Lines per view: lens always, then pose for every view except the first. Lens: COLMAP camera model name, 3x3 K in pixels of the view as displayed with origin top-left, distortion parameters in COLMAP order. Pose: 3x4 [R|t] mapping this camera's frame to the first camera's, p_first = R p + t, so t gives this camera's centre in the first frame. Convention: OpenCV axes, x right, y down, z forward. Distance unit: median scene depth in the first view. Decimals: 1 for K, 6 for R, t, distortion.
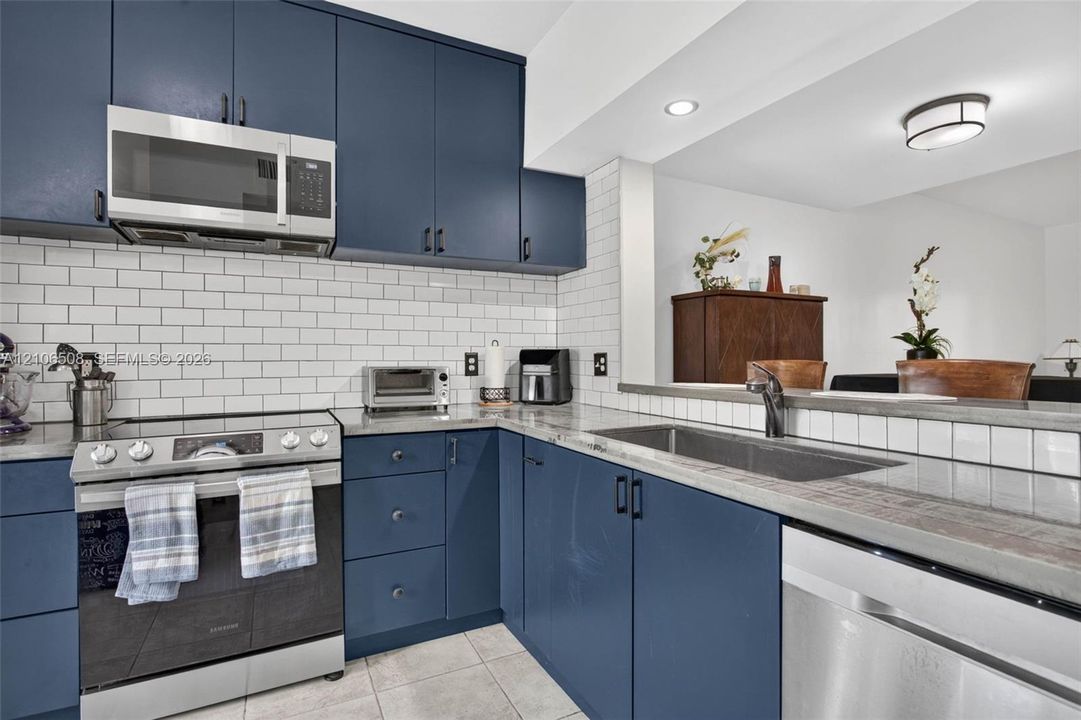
lens RADIAL K [[509.5, 0, 540.5], [0, 509.5, 360.0], [0, 0, 1]] dist [-0.012197, 0.000734]
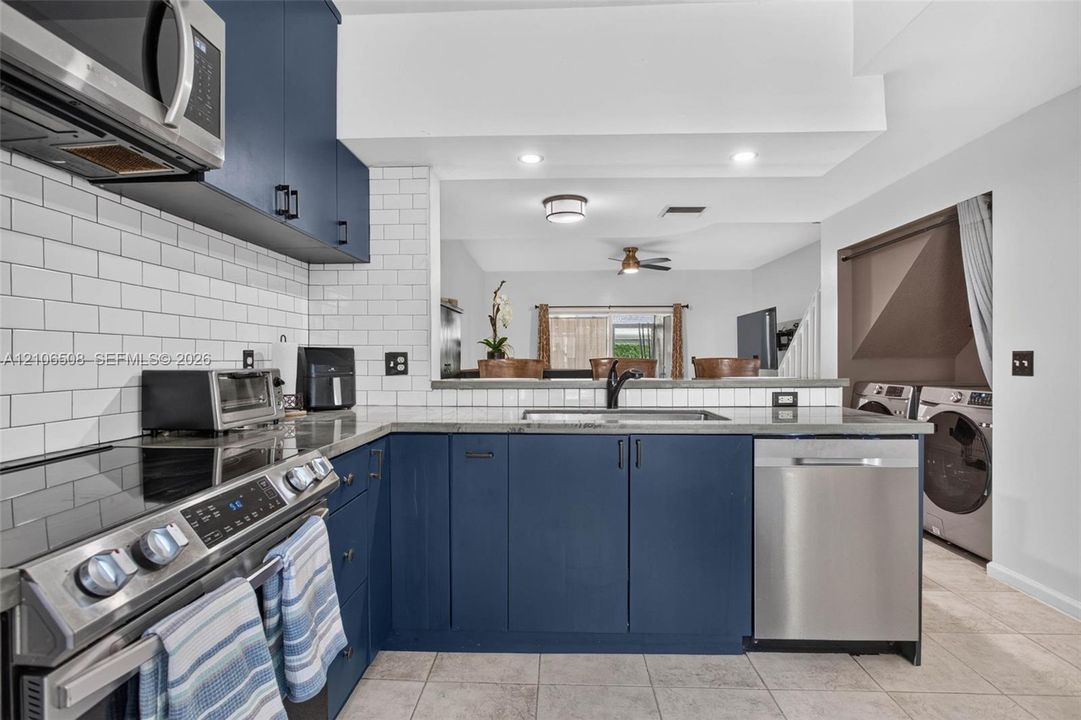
lens RADIAL K [[509.5, 0, 540.5], [0, 509.5, 360.0], [0, 0, 1]] dist [-0.012197, 0.000734]
pose [[0.501496, -0.004121, 0.865150, -0.581839], [0.005166, 0.999985, 0.001769, 0.001198], [-0.865145, 0.003582, 0.501510, 0.246590]]
